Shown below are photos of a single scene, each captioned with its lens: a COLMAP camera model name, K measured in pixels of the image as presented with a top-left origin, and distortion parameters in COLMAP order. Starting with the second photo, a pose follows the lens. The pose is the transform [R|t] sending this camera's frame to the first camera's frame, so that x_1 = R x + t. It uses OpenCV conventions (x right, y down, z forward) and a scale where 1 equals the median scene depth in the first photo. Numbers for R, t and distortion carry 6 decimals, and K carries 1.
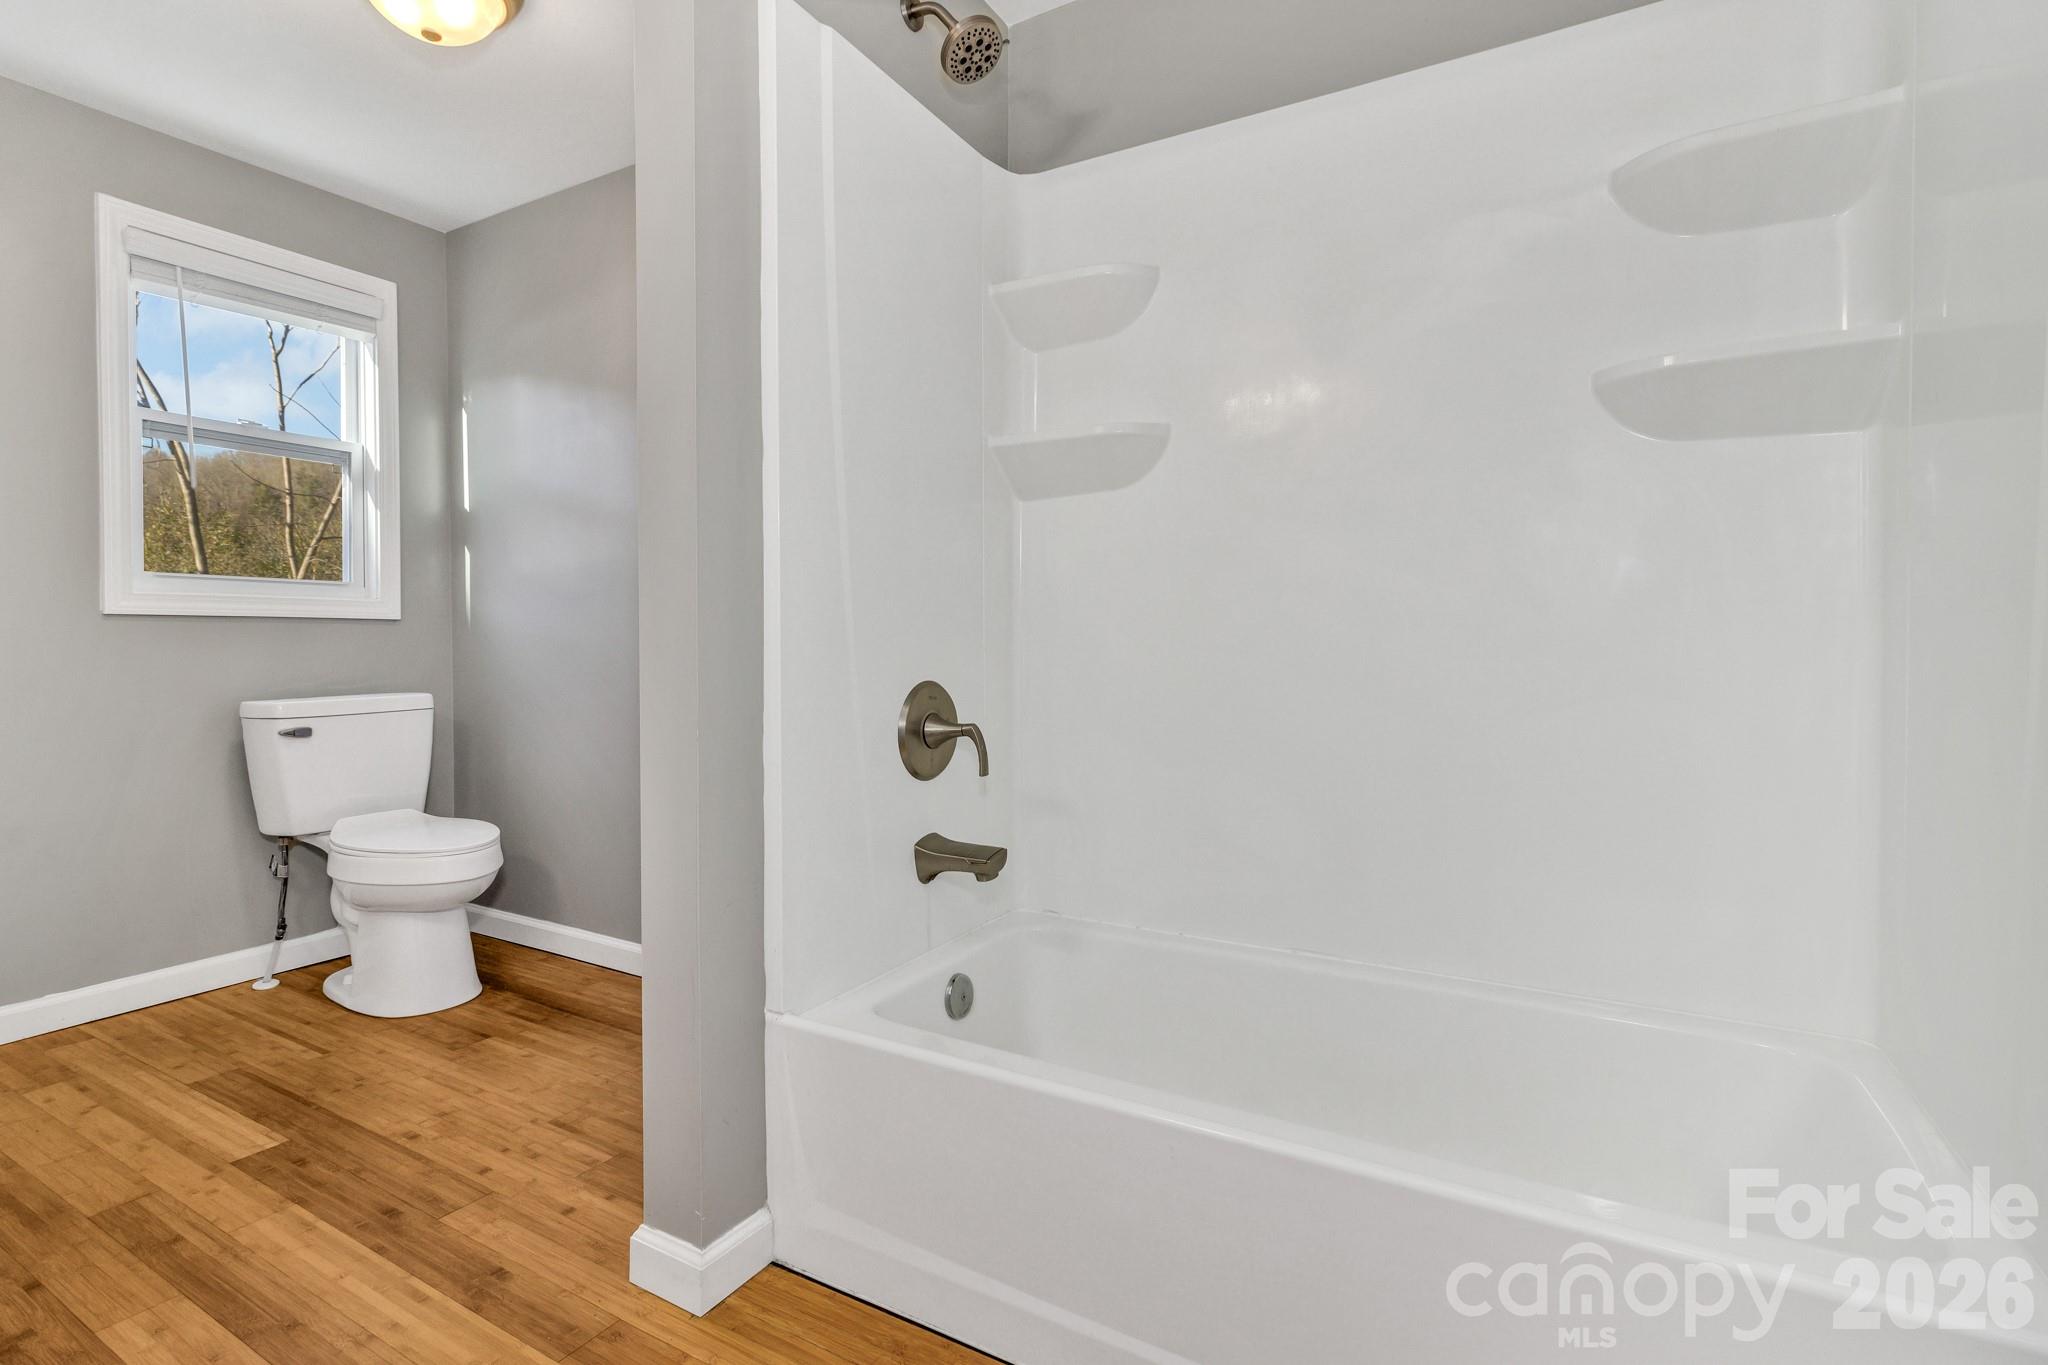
lens RADIAL K [[972.0, 0, 1023.0], [0, 972.0, 650.2], [0, 0, 1]] dist [0.000404, -0.000254]
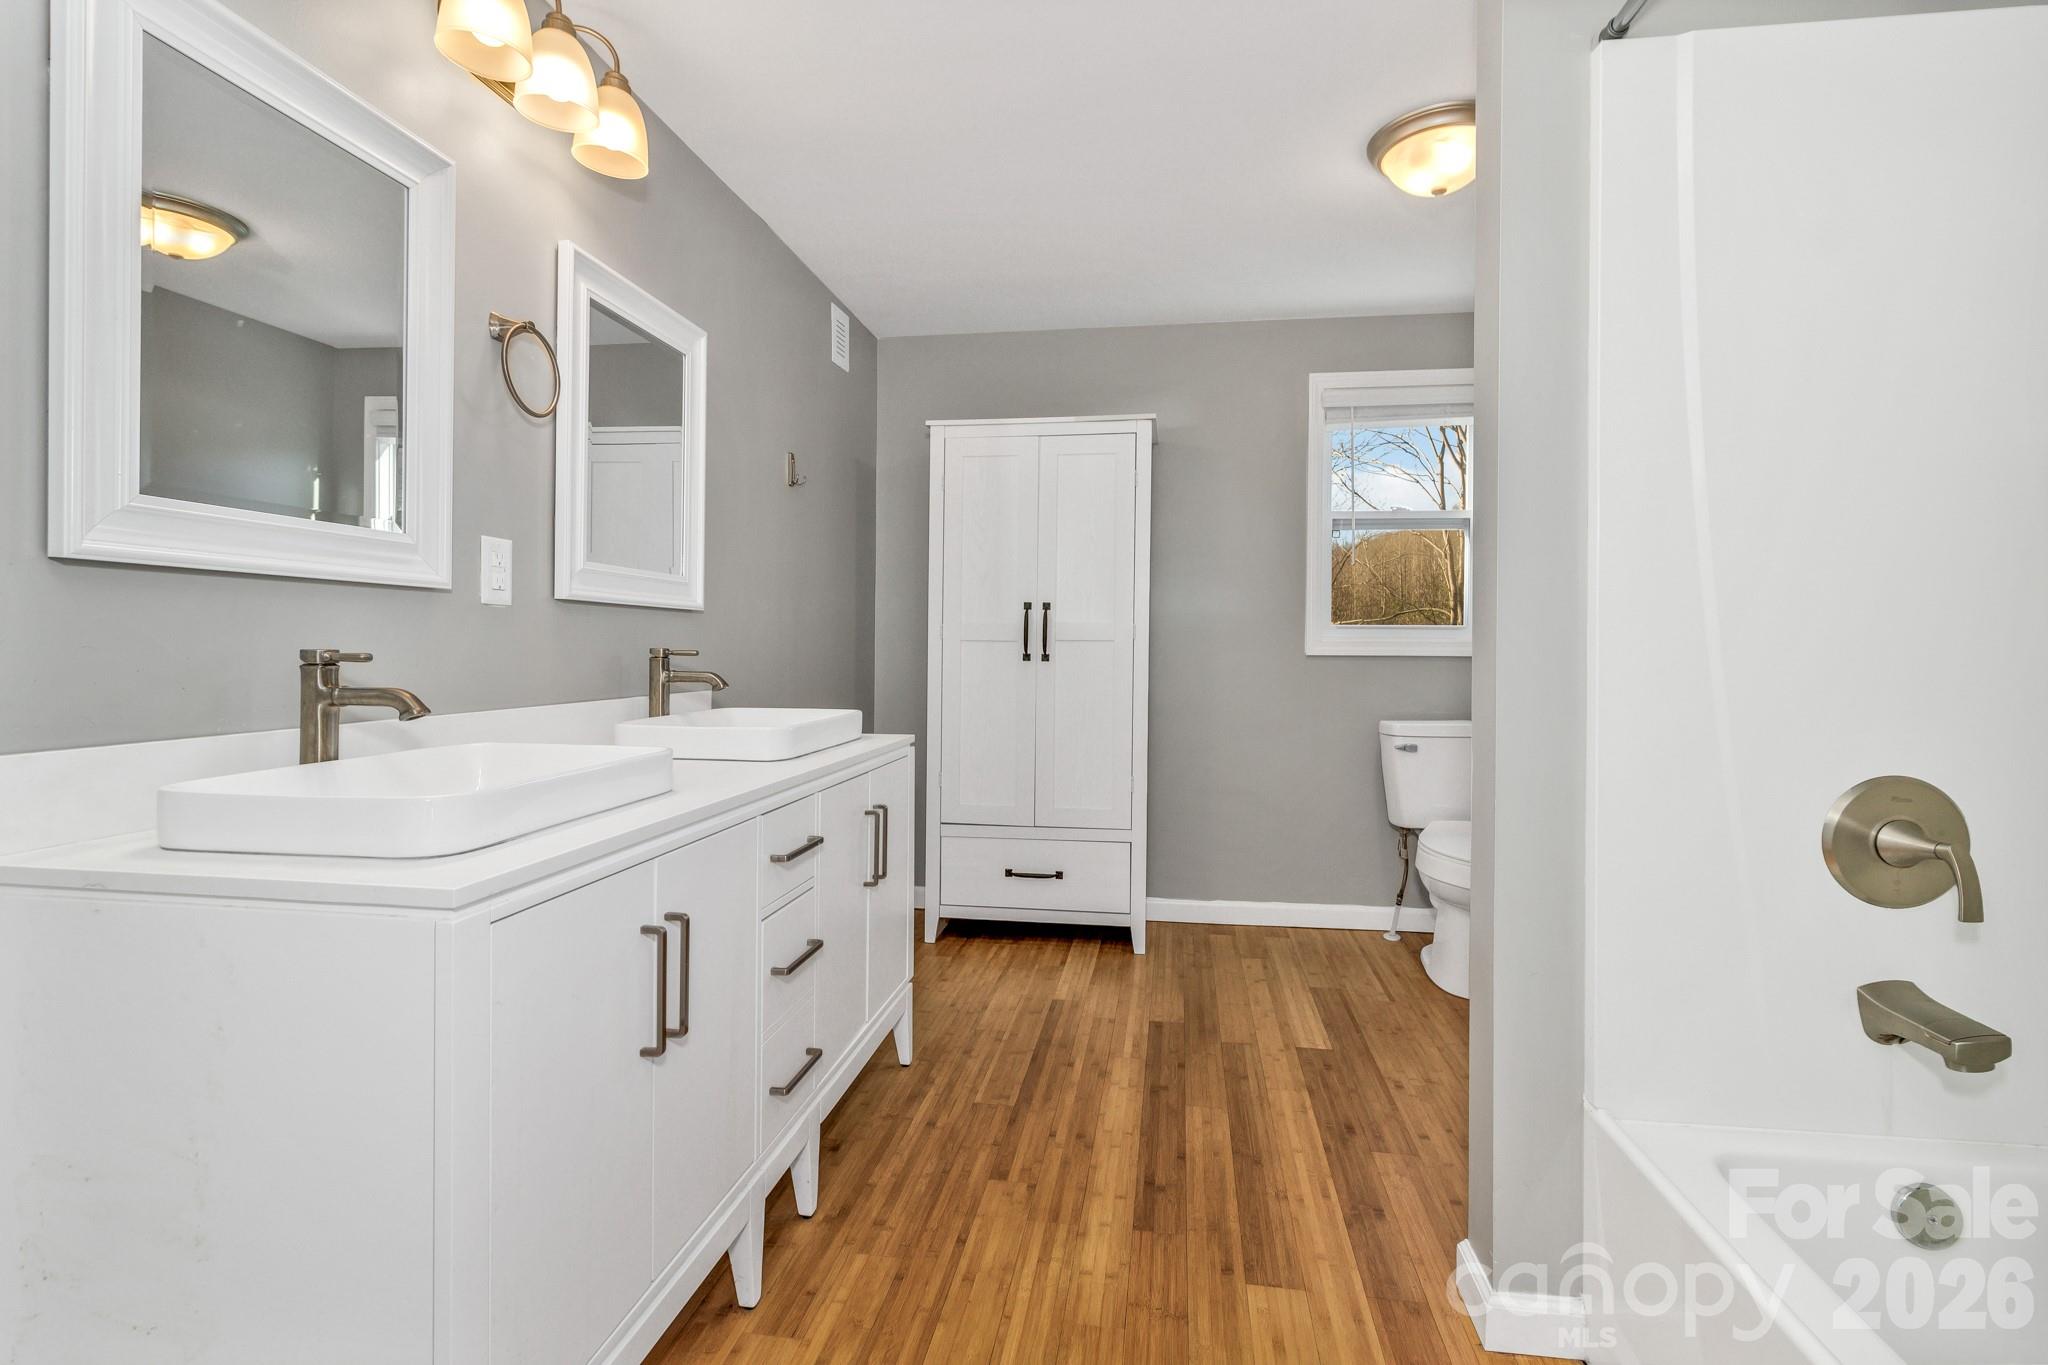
lens RADIAL K [[943.8, 0, 1032.8], [0, 943.8, 646.1], [0, 0, 1]] dist [0.004115, 0.000379]
pose [[0.366821, 0.001578, -0.930290, 0.346226], [-0.010462, 0.999942, -0.002429, -0.062191], [0.930233, 0.010623, 0.366816, 0.111303]]
